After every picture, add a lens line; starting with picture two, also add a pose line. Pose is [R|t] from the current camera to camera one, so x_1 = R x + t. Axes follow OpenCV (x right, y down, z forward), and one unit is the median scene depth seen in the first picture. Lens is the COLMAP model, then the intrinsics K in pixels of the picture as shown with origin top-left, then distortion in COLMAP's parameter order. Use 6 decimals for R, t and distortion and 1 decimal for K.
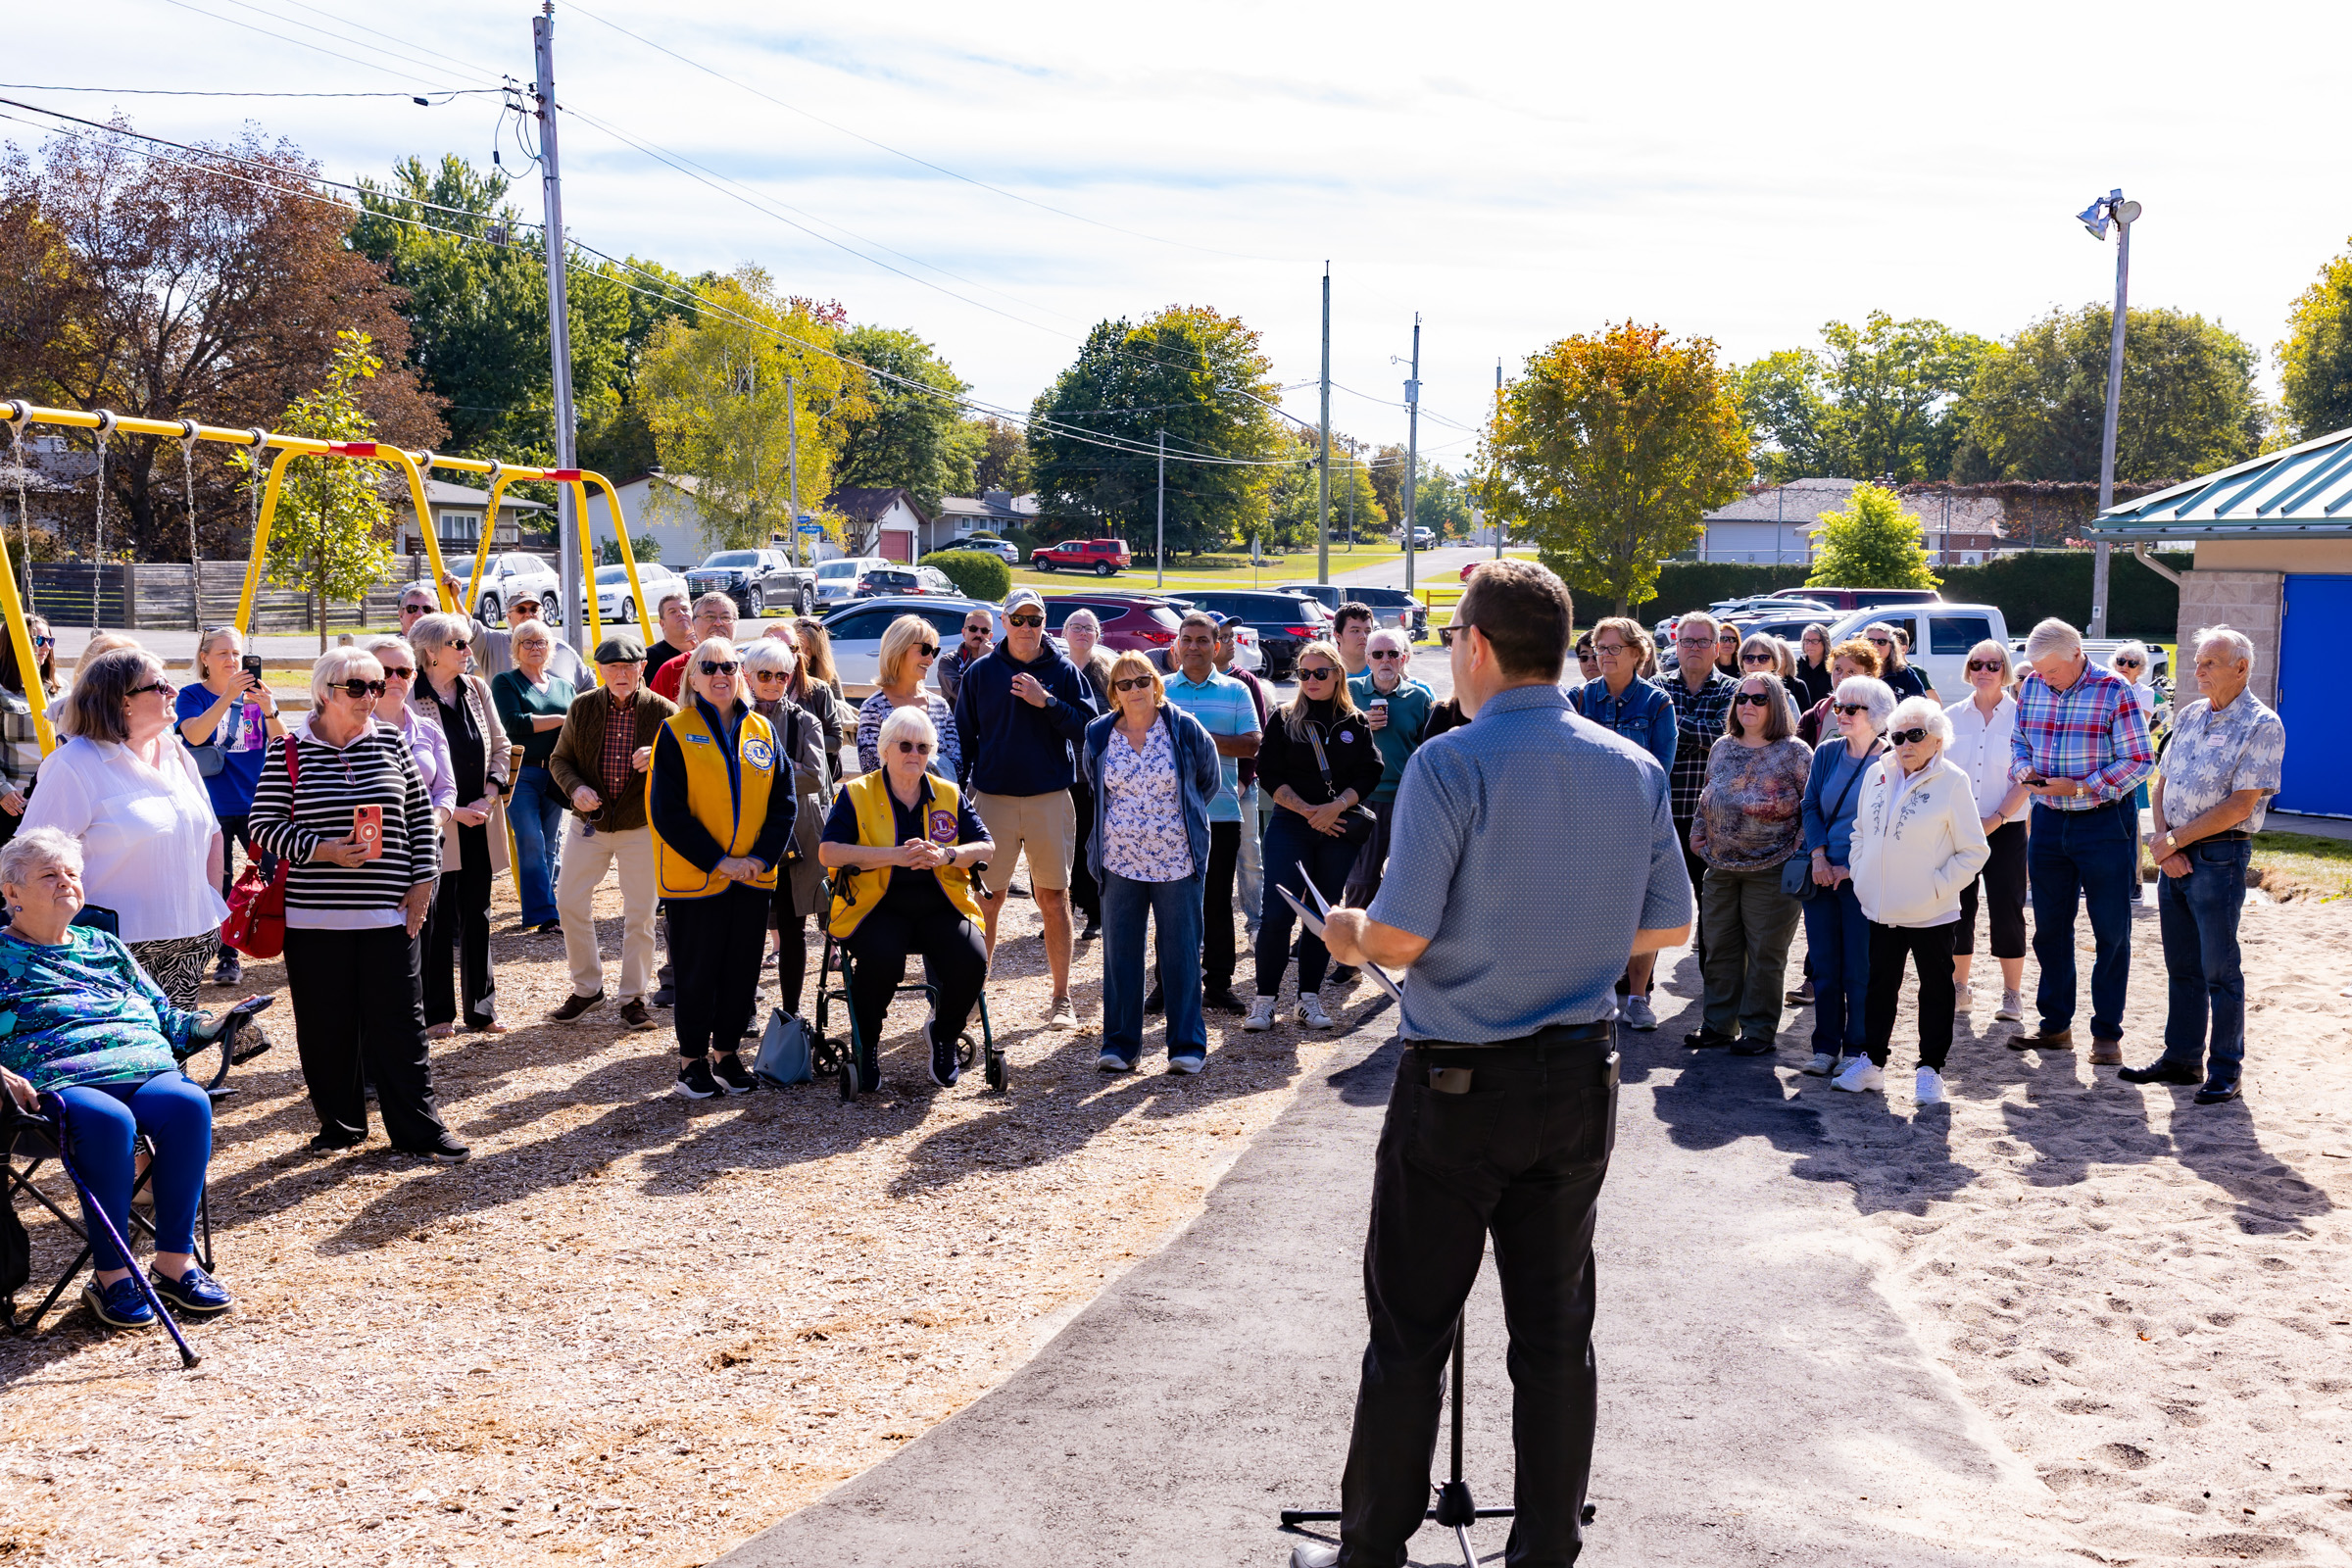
lens RADIAL K [[4109.9, 0, 1176.0], [0, 4109.9, 784.0], [0, 0, 1]] dist [-0.051223, 0.709570]
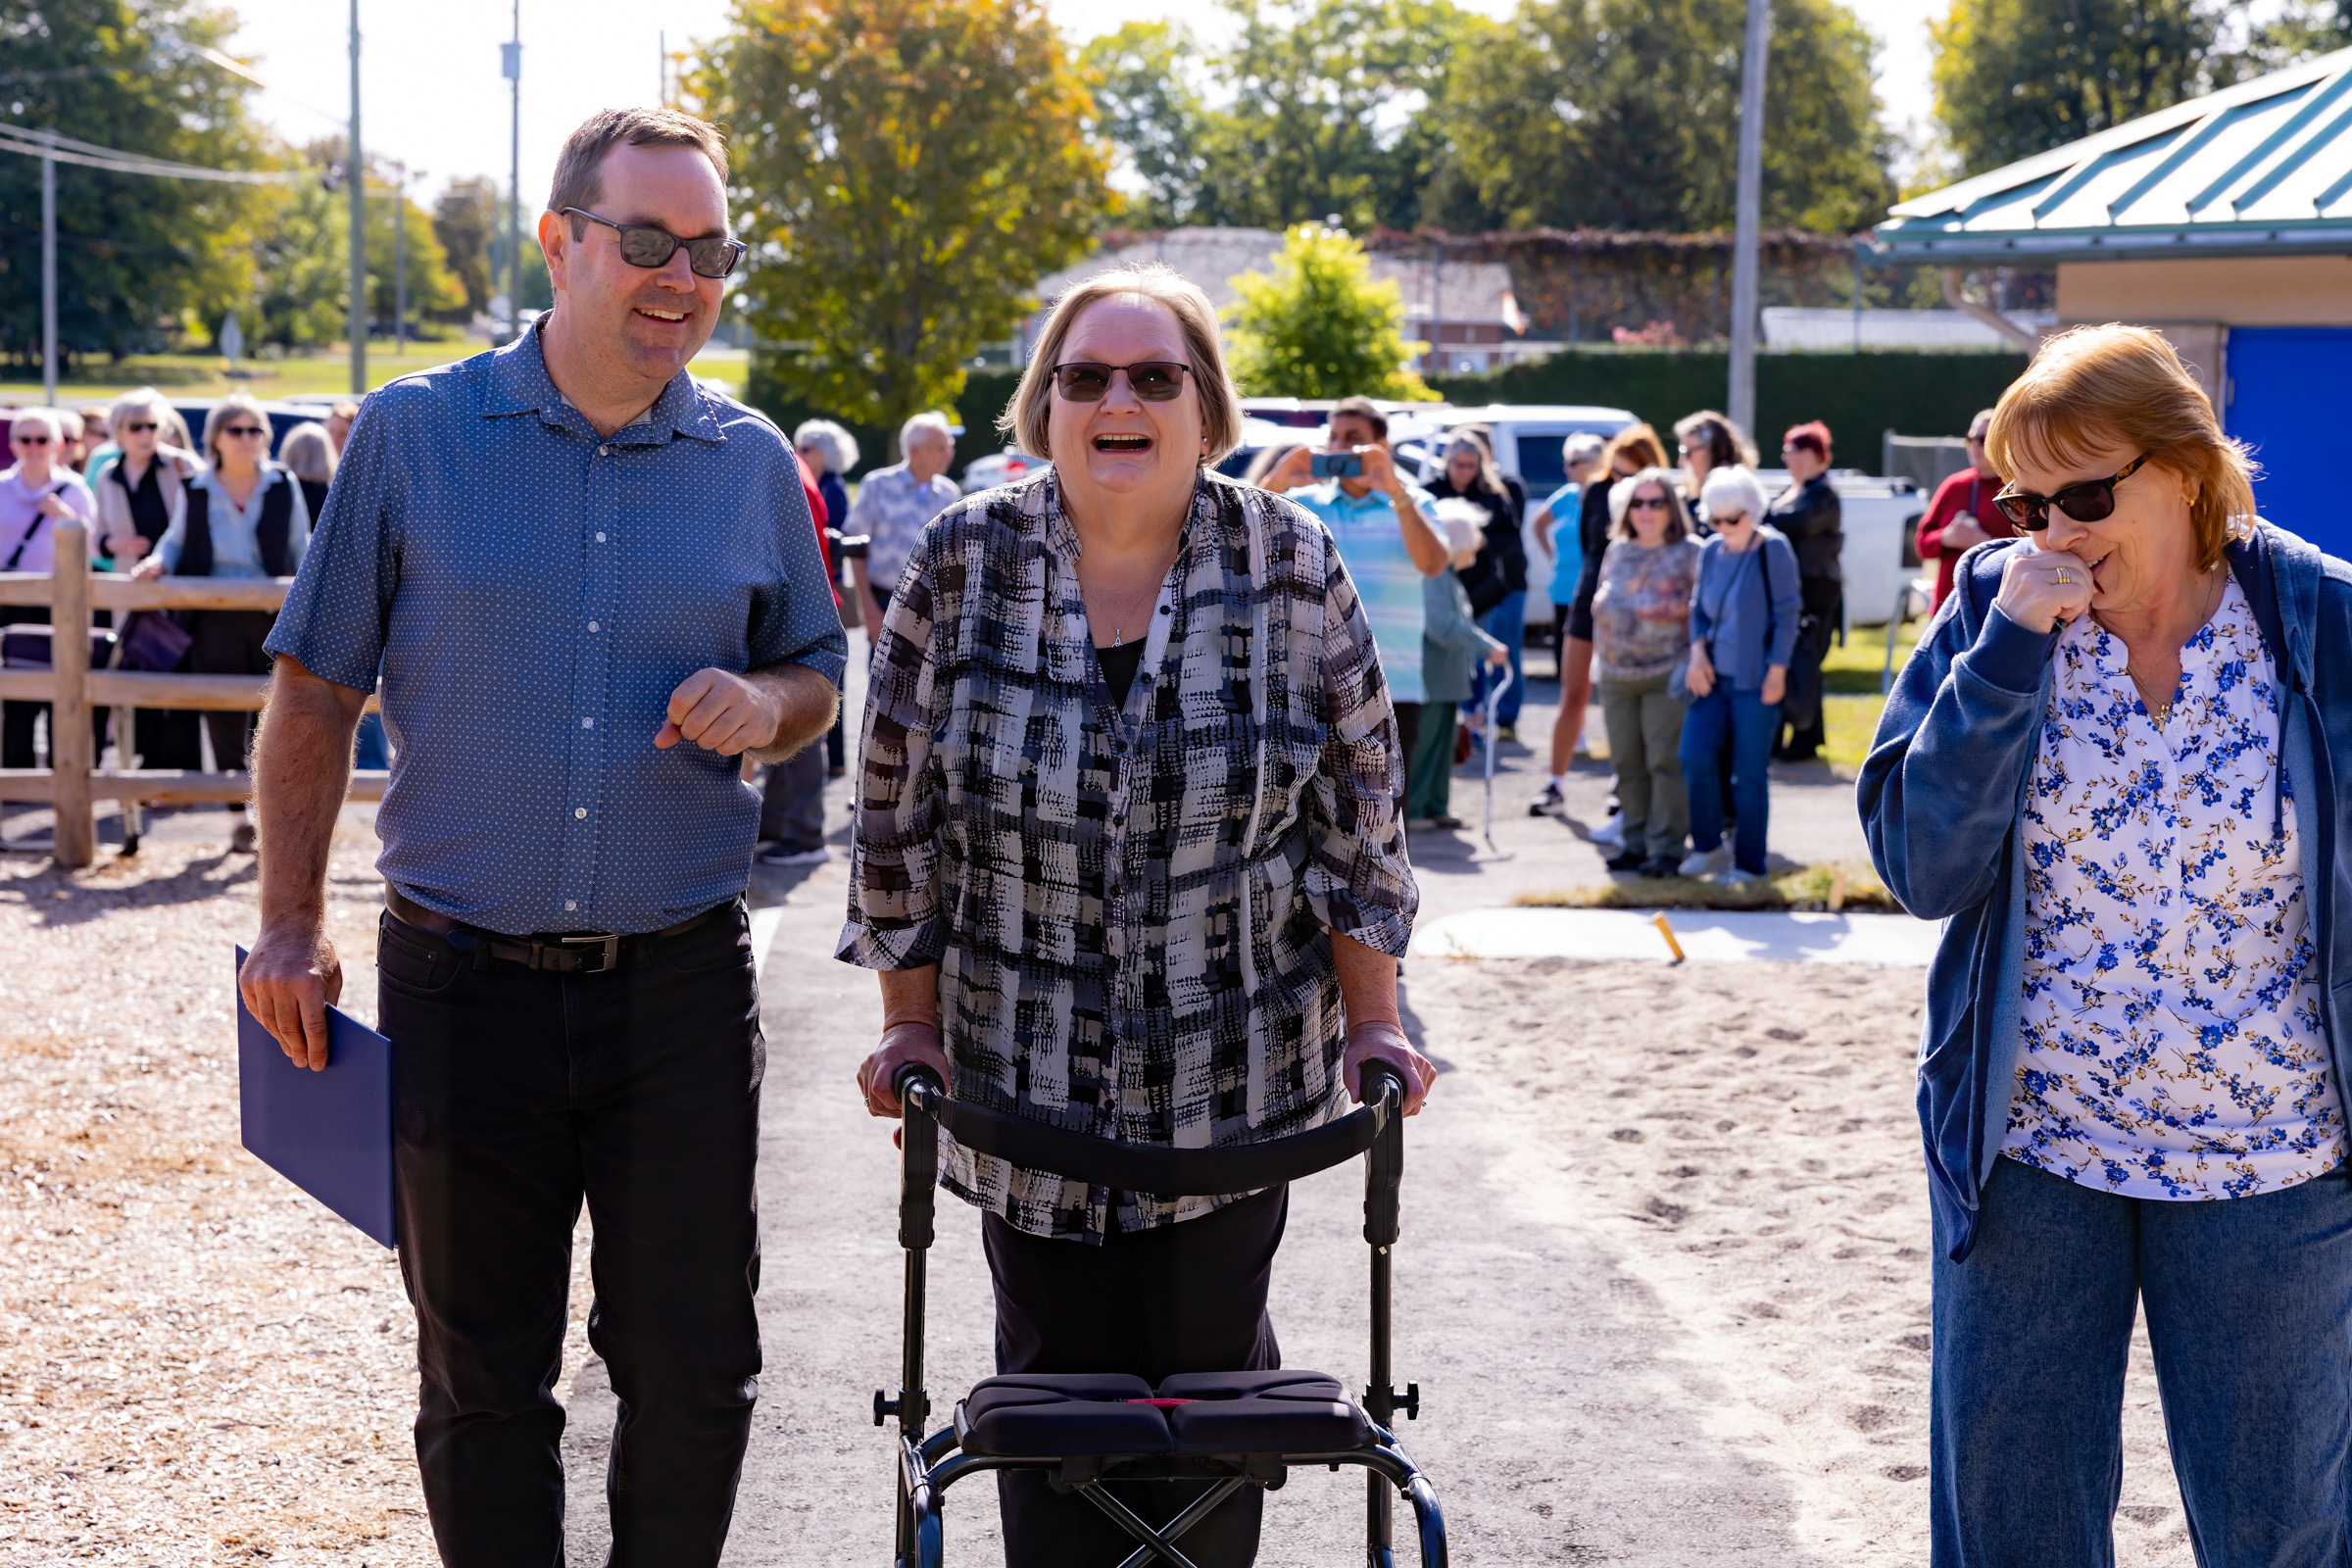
lens RADIAL K [[4109.9, 0, 1176.0], [0, 4109.9, 784.0], [0, 0, 1]] dist [-0.051223, 0.709570]
pose [[0.967274, -0.022527, 0.252732, 0.001372], [0.022172, 0.999745, 0.004254, 0.002375], [-0.252763, 0.001488, 0.967527, 0.430724]]
